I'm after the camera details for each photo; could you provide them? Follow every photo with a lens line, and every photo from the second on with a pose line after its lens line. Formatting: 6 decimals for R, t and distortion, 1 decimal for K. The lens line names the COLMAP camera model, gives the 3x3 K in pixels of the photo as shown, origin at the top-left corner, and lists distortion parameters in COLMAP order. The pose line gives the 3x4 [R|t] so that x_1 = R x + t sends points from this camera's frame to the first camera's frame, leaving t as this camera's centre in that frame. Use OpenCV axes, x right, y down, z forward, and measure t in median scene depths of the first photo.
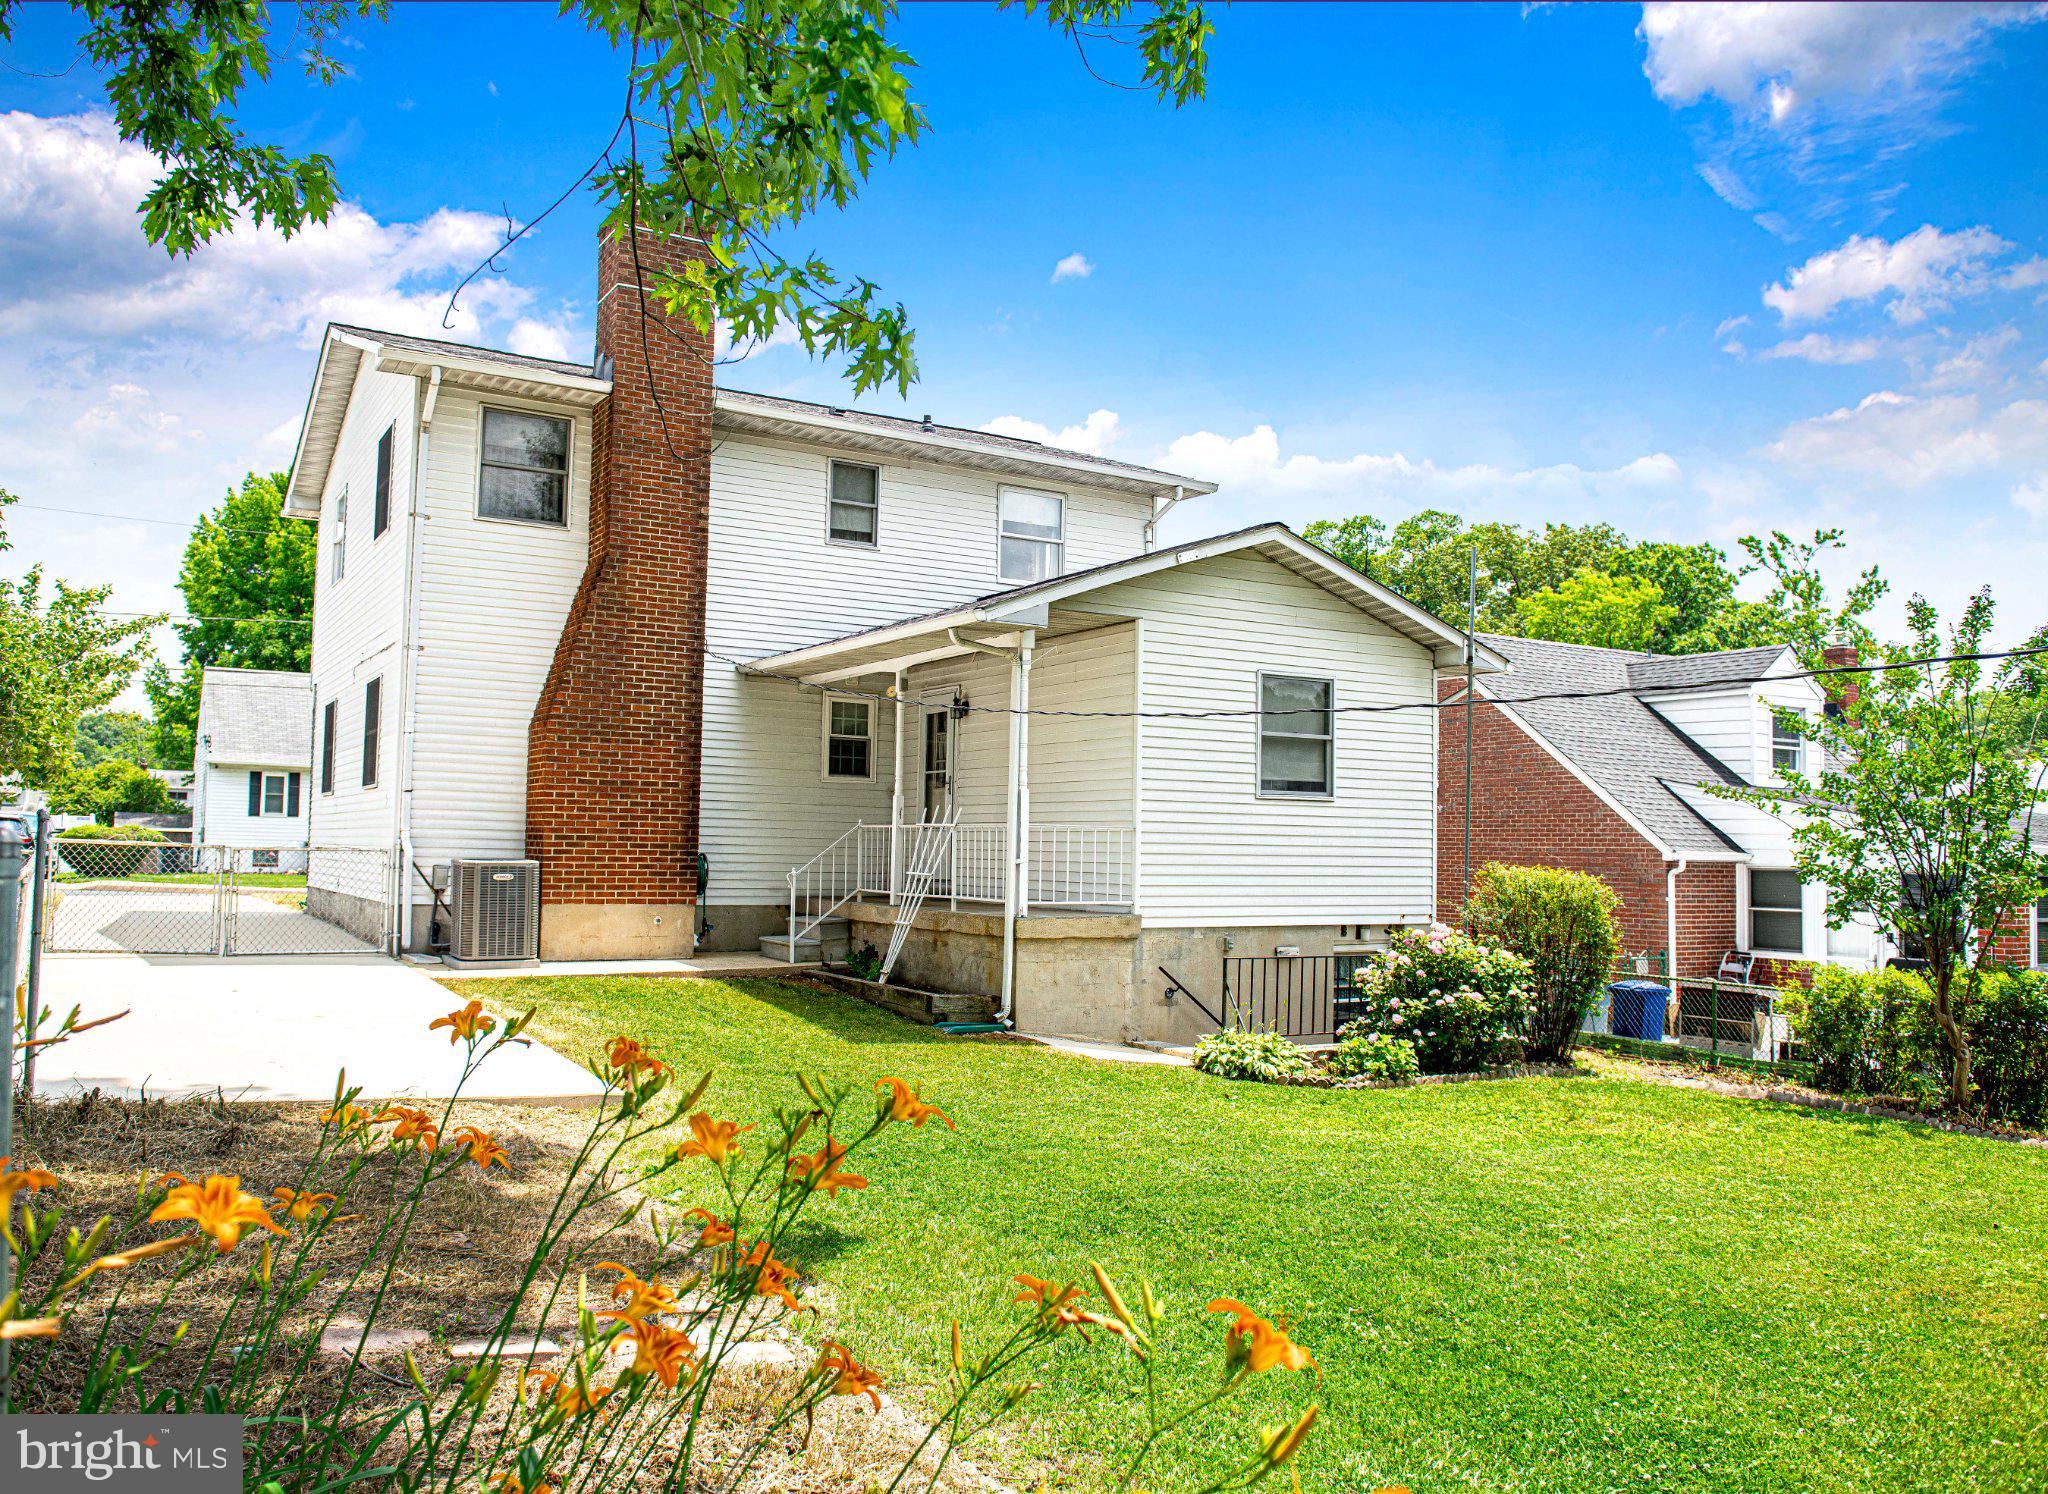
lens RADIAL K [[1559.3, 0, 1023.8], [0, 1559.3, 770.1], [0, 0, 1]] dist [-0.005058, -0.000546]
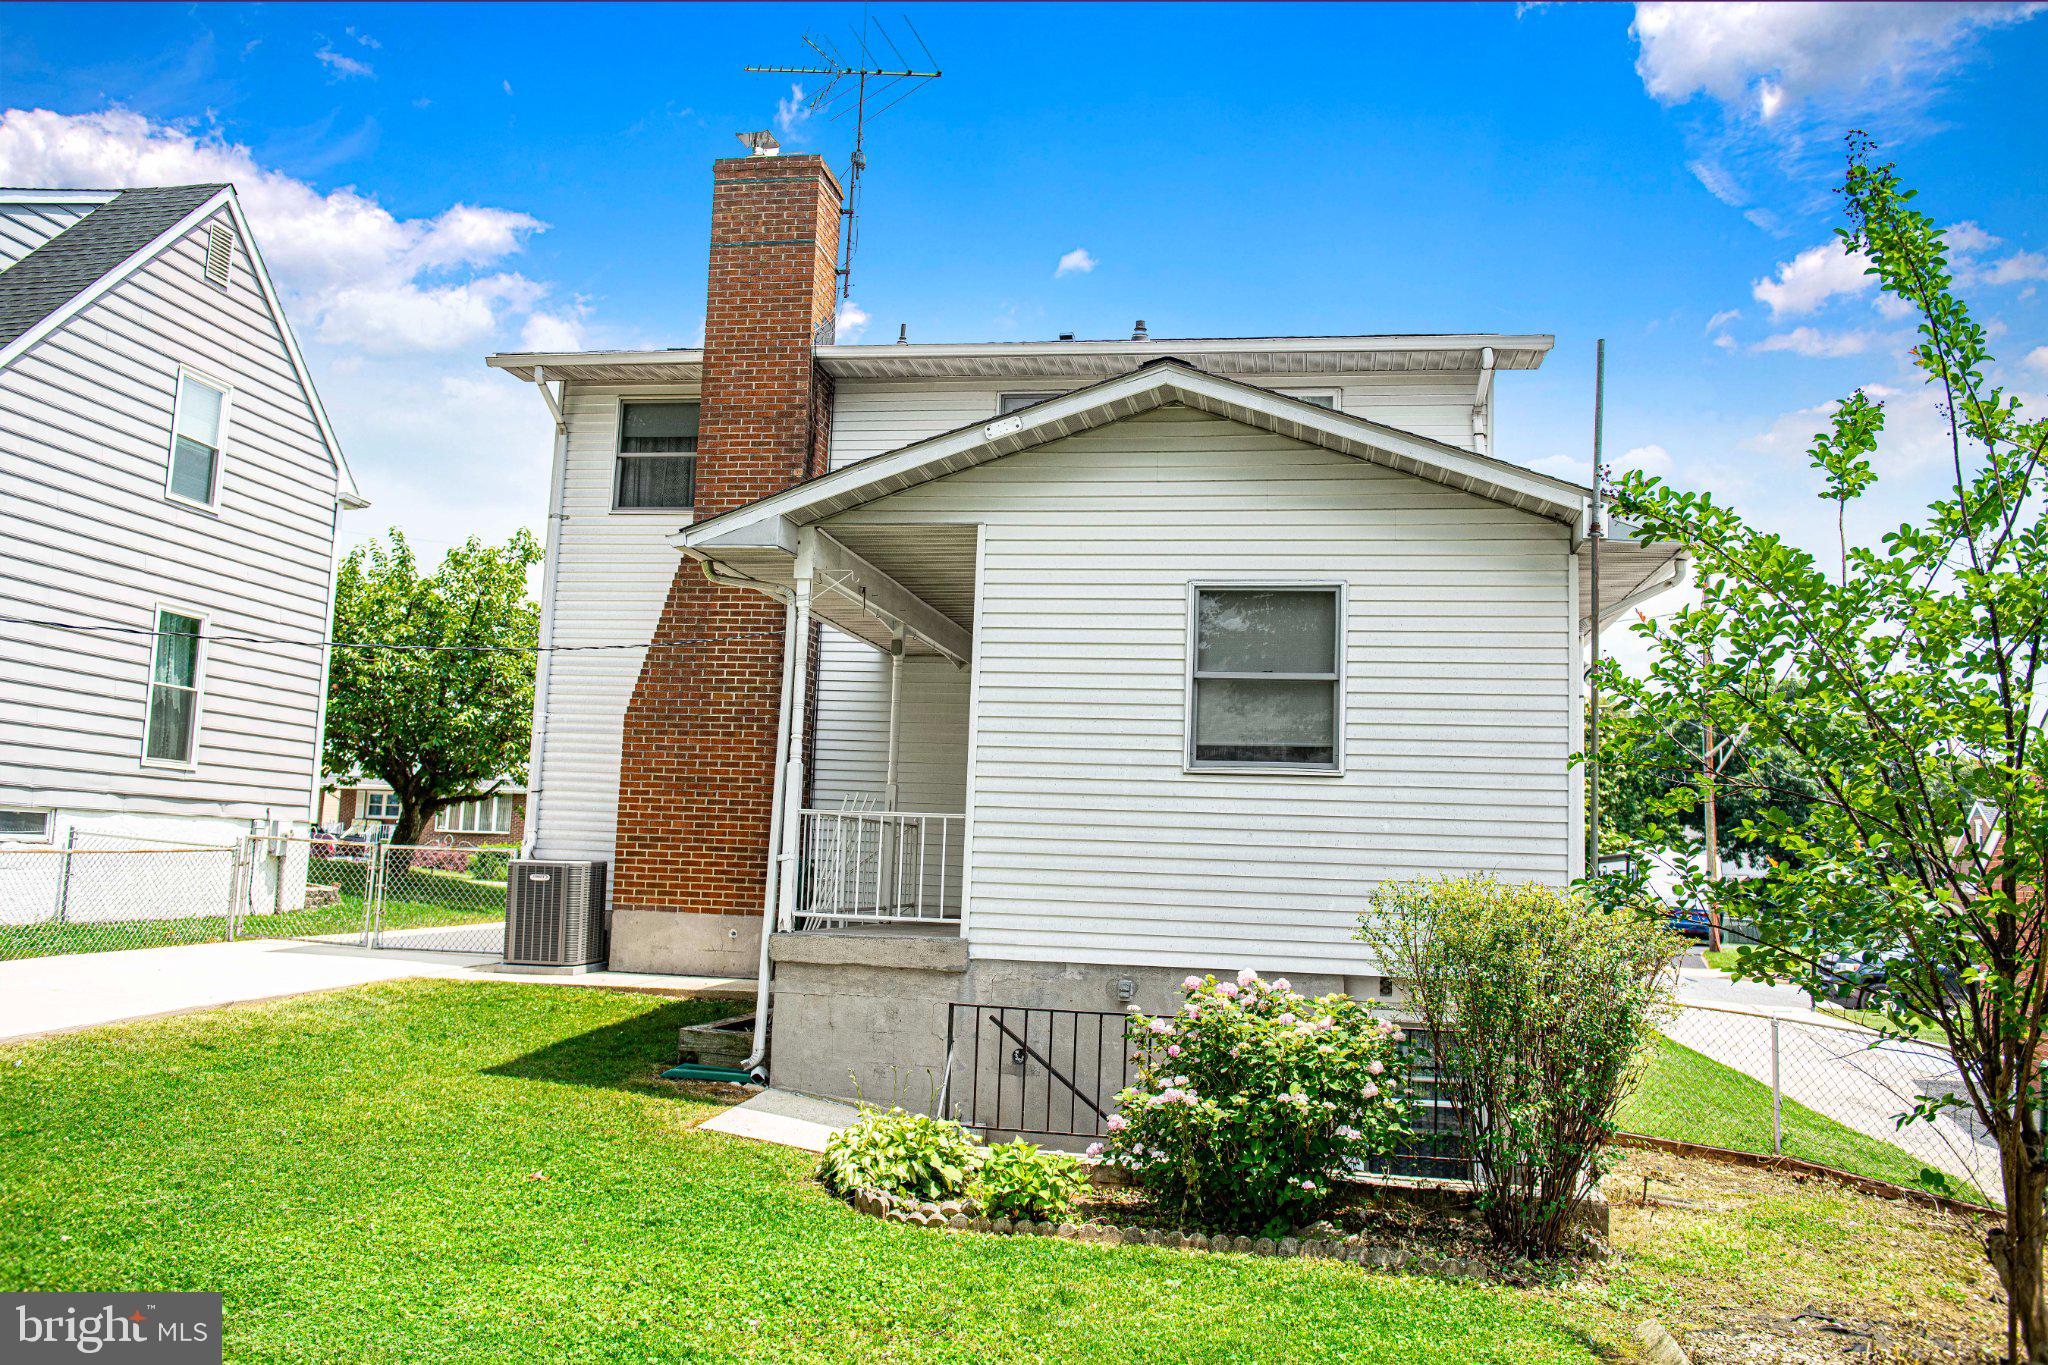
lens RADIAL K [[1646.8, 0, 1024.0], [0, 1646.8, 682.5], [0, 0, 1]] dist [0.000699, 0.000025]
pose [[0.760405, -0.063194, -0.646367, 0.516767], [0.009765, 0.996255, -0.085913, 0.036845], [0.649376, 0.059017, 0.758174, 0.394706]]
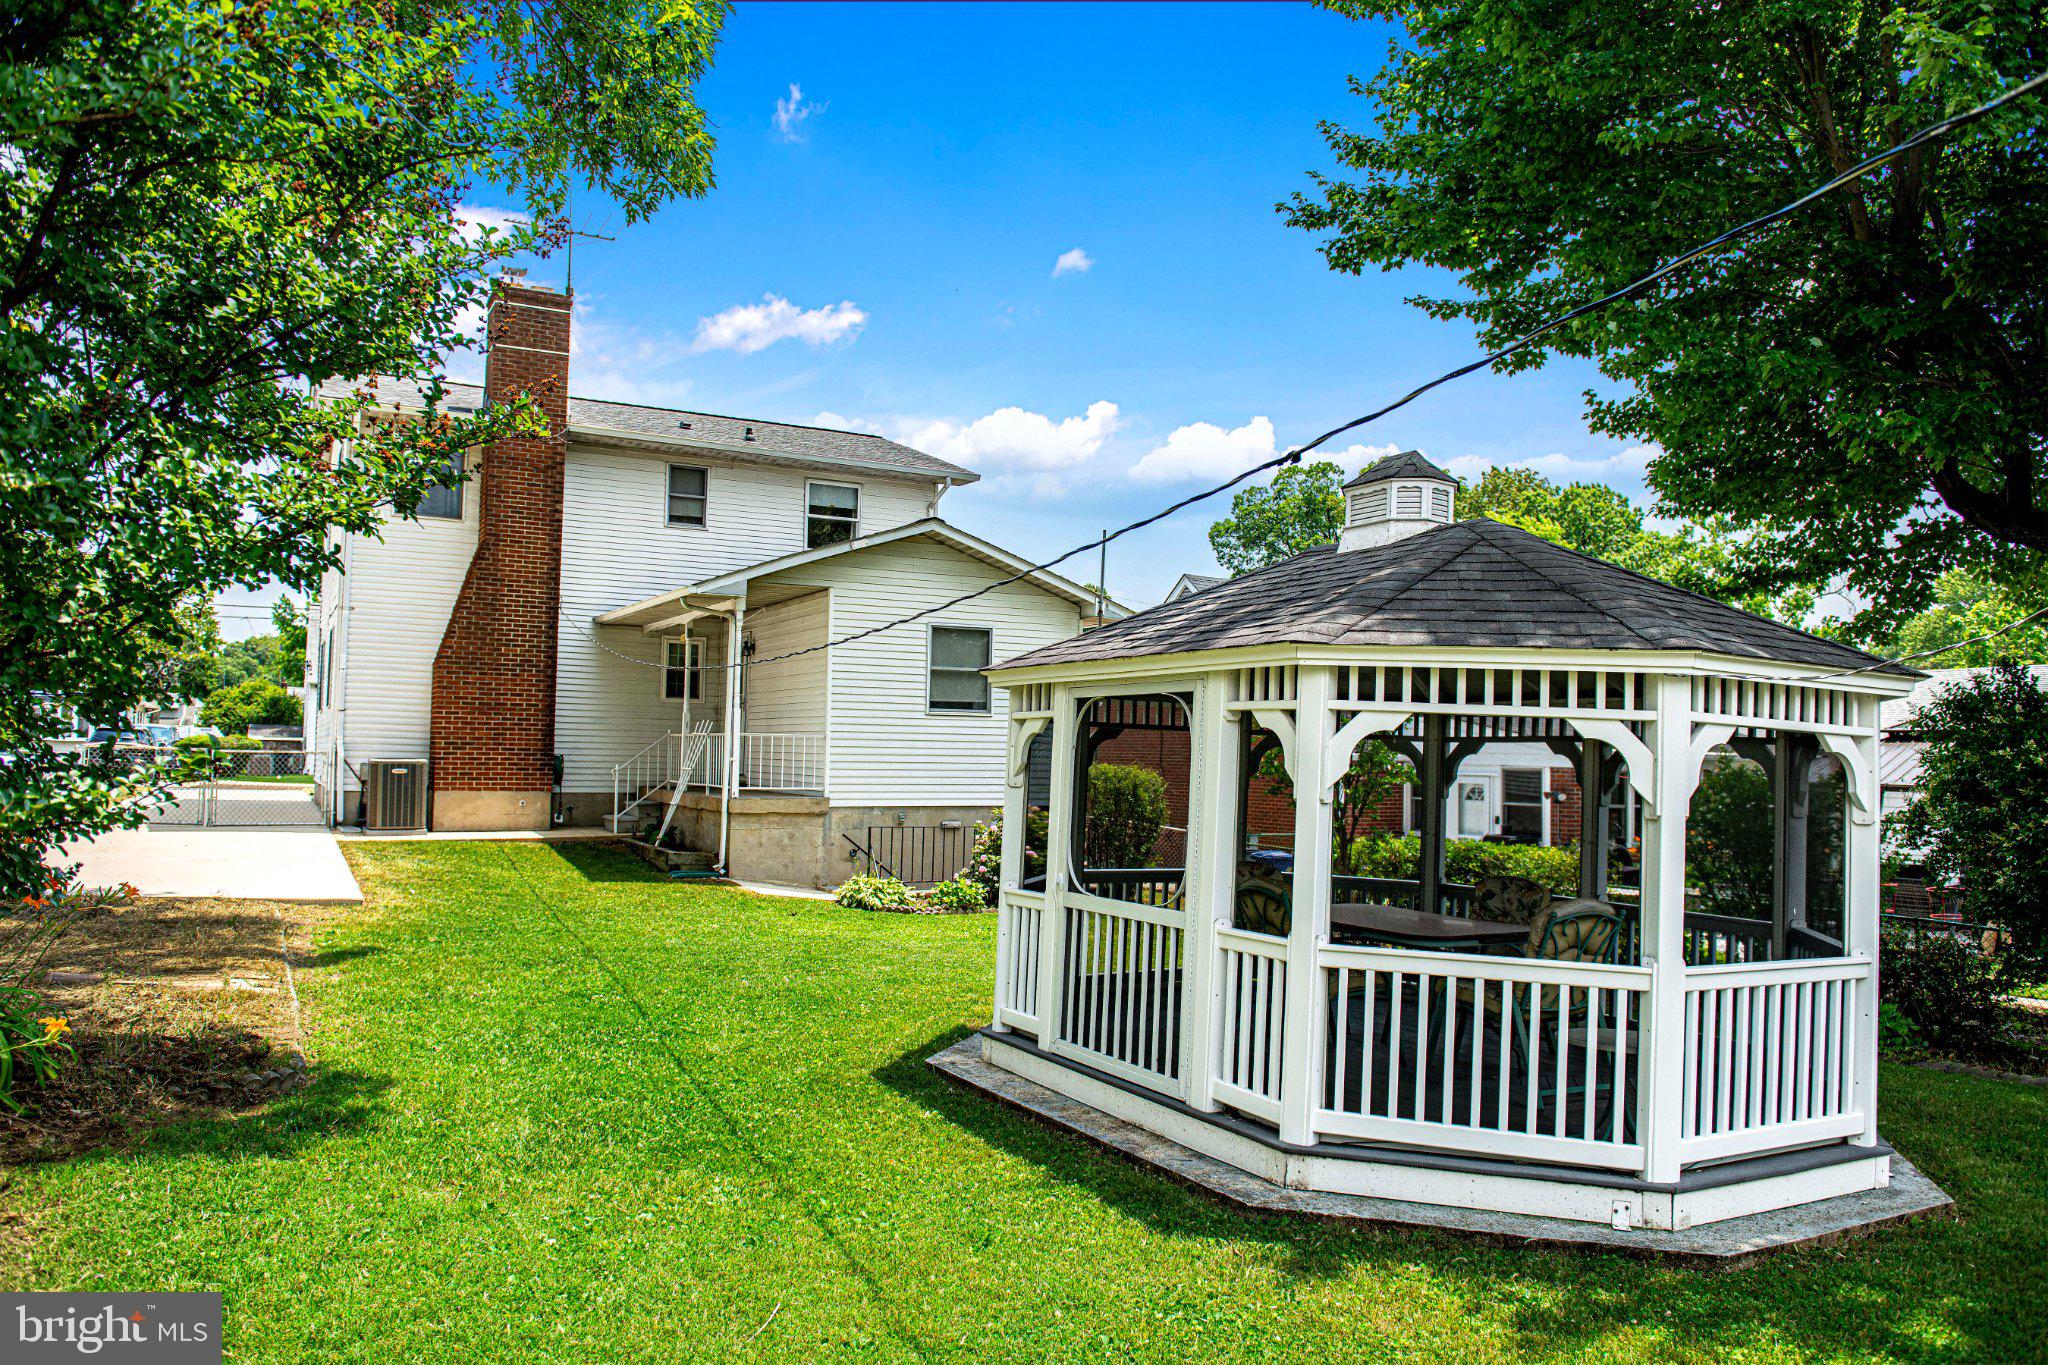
lens RADIAL K [[1412.3, 0, 1024.0], [0, 1412.3, 682.5], [0, 0, 1]] dist [-0.003813, -0.001759]
pose [[0.998902, -0.002919, -0.046755, 0.276326], [0.002862, 0.999995, -0.001297, -0.008065], [0.046759, 0.001162, 0.998906, -0.240292]]
